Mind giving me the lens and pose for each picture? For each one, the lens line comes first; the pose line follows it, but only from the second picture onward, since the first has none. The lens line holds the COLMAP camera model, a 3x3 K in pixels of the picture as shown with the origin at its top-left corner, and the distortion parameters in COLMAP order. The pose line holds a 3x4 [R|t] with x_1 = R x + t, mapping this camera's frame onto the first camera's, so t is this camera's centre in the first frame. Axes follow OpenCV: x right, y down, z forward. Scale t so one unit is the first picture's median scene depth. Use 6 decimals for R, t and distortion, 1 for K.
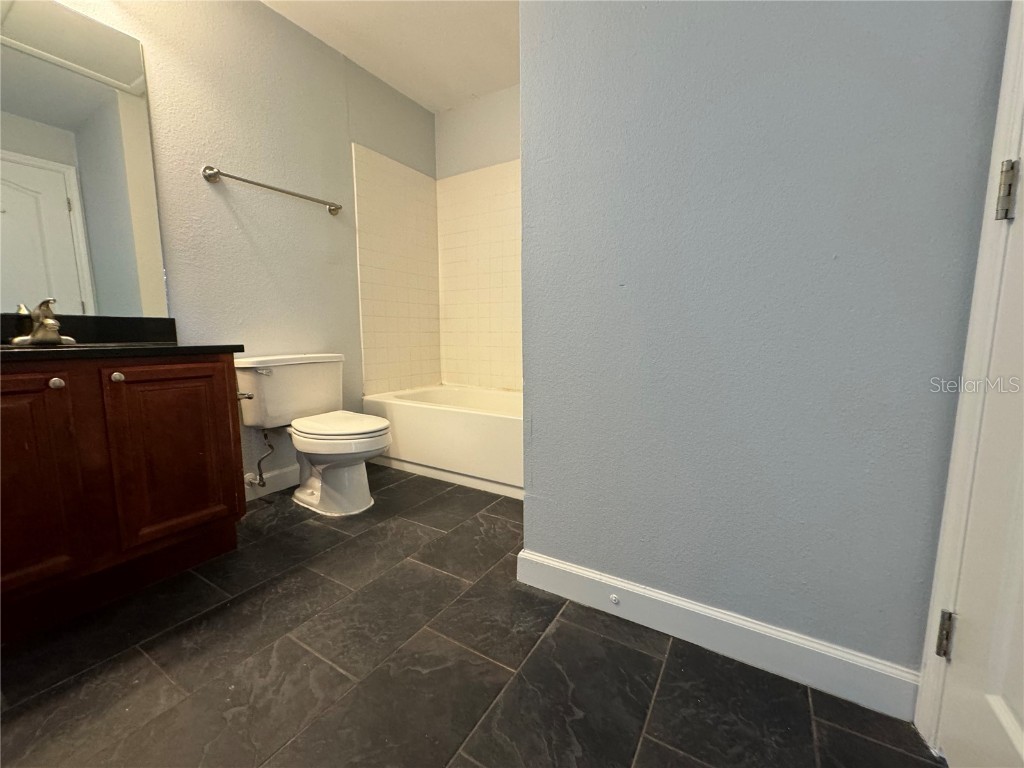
lens RADIAL K [[411.6, 0, 511.8], [0, 411.6, 383.3], [0, 0, 1]] dist [-0.000034, -0.000018]
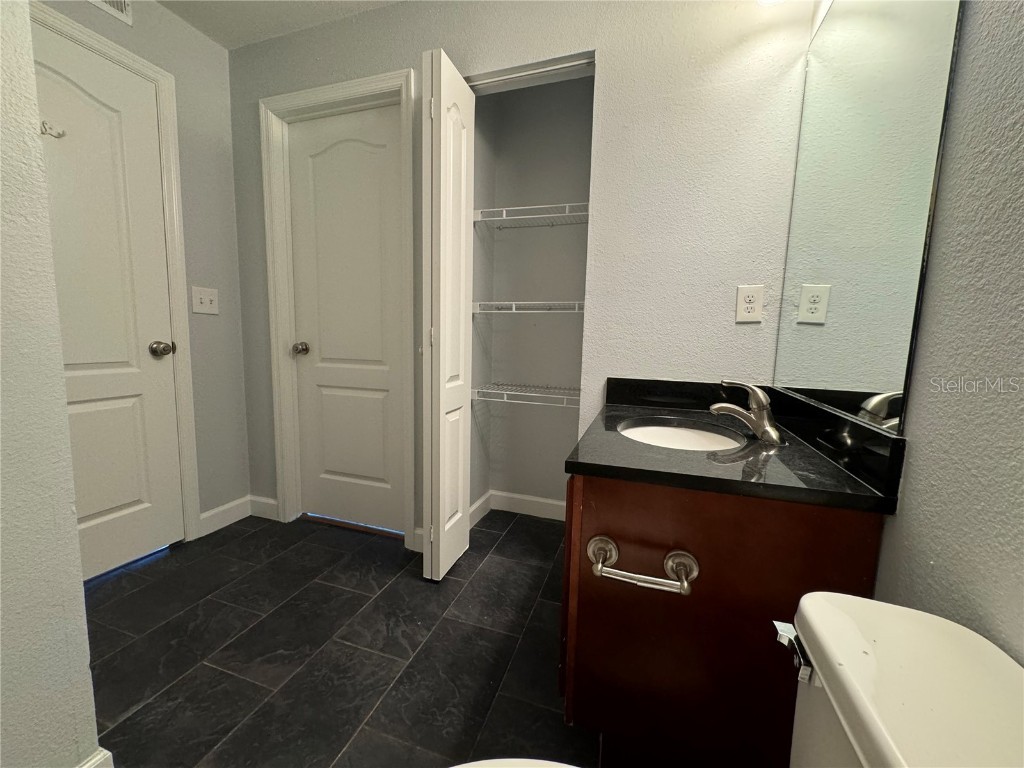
lens RADIAL K [[411.6, 0, 511.0], [0, 411.6, 382.8], [0, 0, 1]] dist [-0.000034, -0.000018]
pose [[-0.976278, 0.003574, -0.216494, -0.586478], [-0.049166, 0.970086, 0.237730, -0.444929], [0.210867, 0.242734, -0.946898, 1.983127]]
